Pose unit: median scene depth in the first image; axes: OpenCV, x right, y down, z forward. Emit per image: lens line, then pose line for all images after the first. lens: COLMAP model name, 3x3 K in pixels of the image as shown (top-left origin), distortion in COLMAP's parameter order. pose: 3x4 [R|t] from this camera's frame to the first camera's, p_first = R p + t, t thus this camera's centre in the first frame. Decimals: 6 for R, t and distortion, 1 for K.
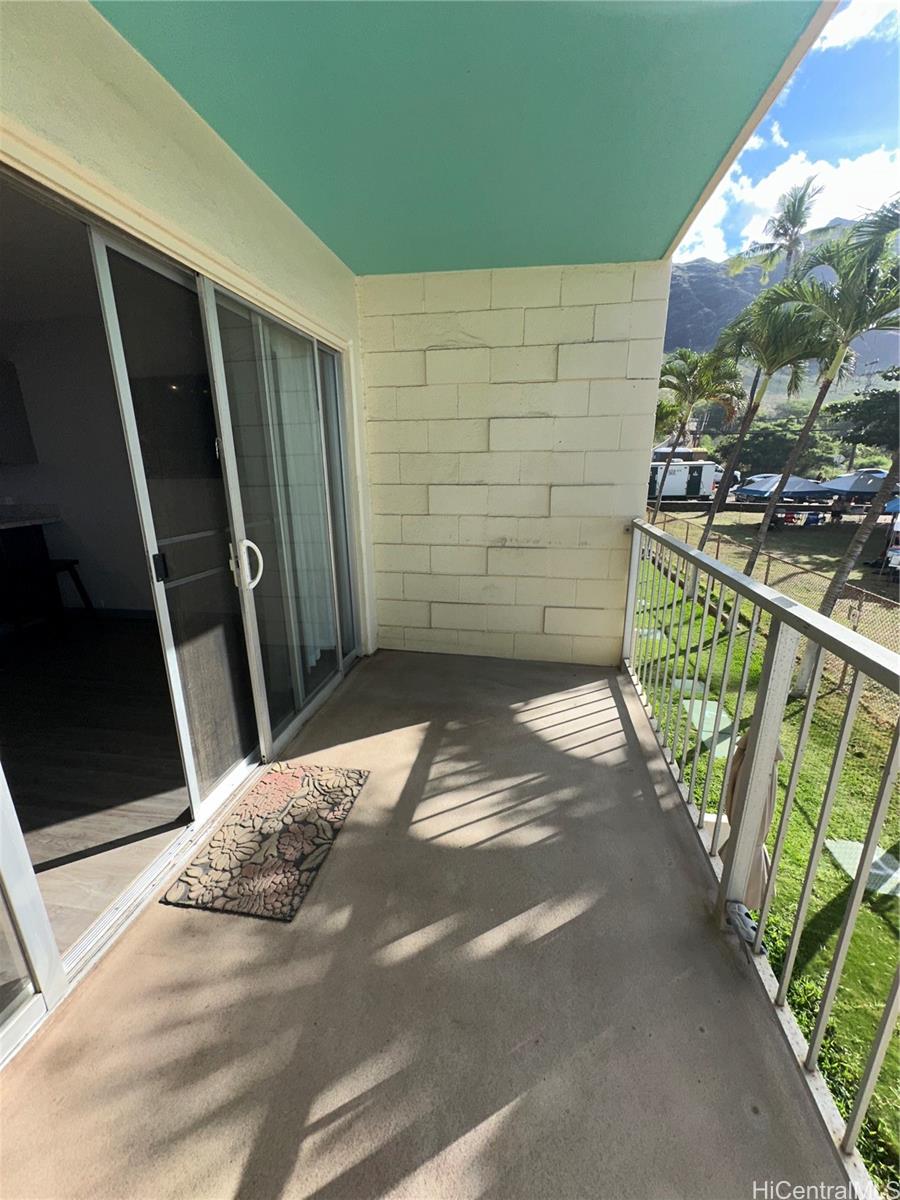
lens RADIAL K [[478.0, 0, 452.6], [0, 478.0, 596.1], [0, 0, 1]] dist [-0.001586, -0.000574]
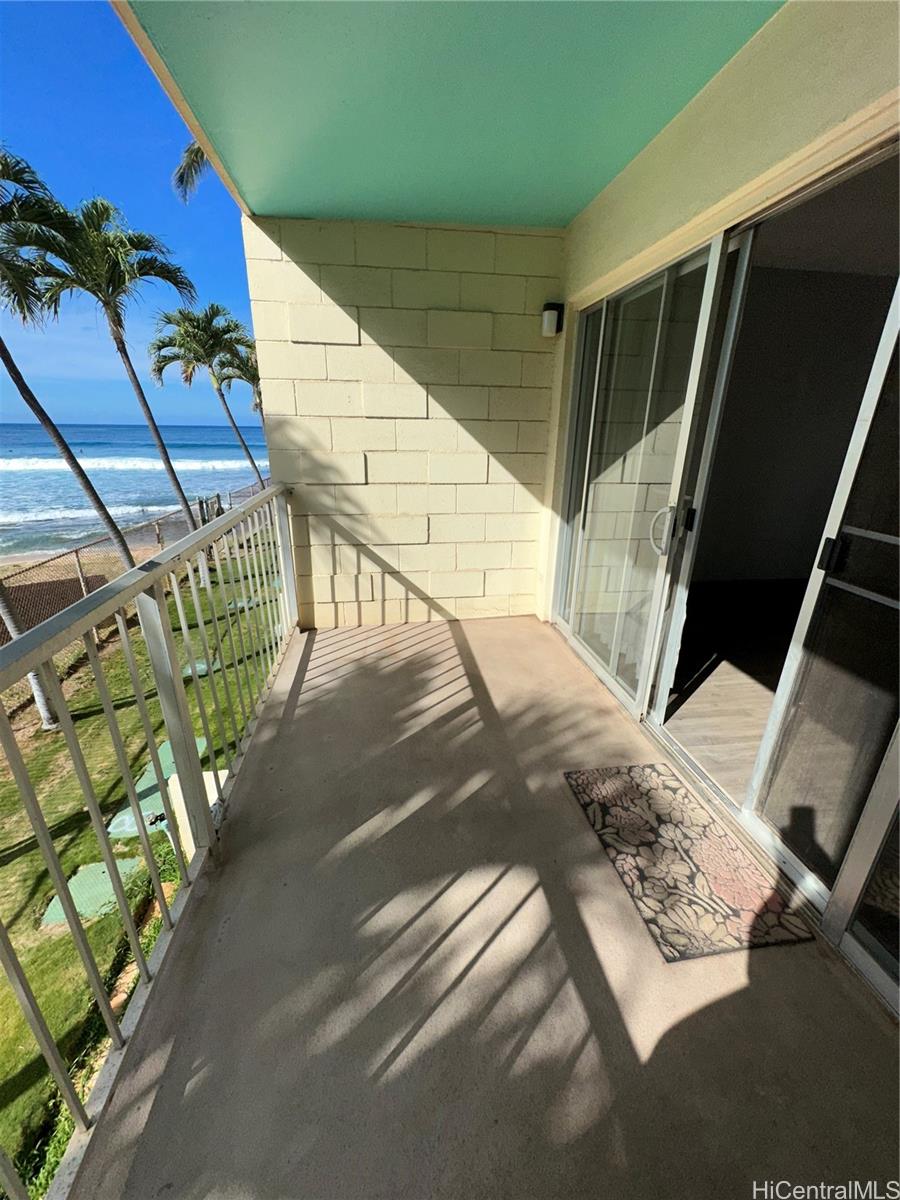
lens RADIAL K [[478.0, 0, 448.5], [0, 478.0, 606.0], [0, 0, 1]] dist [-0.001586, -0.000574]
pose [[-0.952667, 0.103749, -0.285767, 0.268054], [-0.086397, 0.808824, 0.581669, -0.399488], [0.291482, 0.578826, -0.761576, 1.423999]]
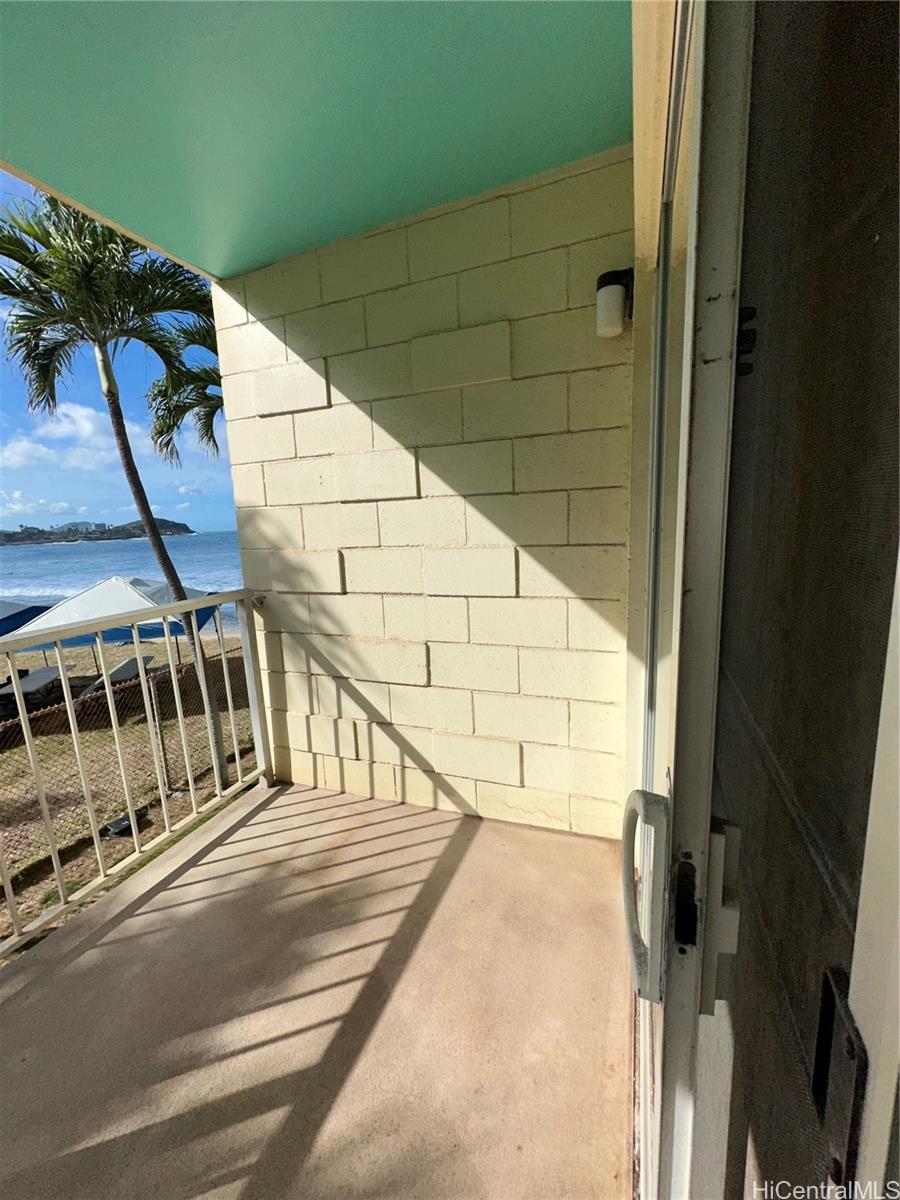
lens RADIAL K [[478.0, 0, 453.7], [0, 478.0, 601.1], [0, 0, 1]] dist [-0.001586, -0.000574]
pose [[-0.977252, 0.013852, 0.211630, -0.548884], [0.103977, 0.901006, 0.421163, -0.175115], [-0.184845, 0.433586, -0.881950, 0.753452]]
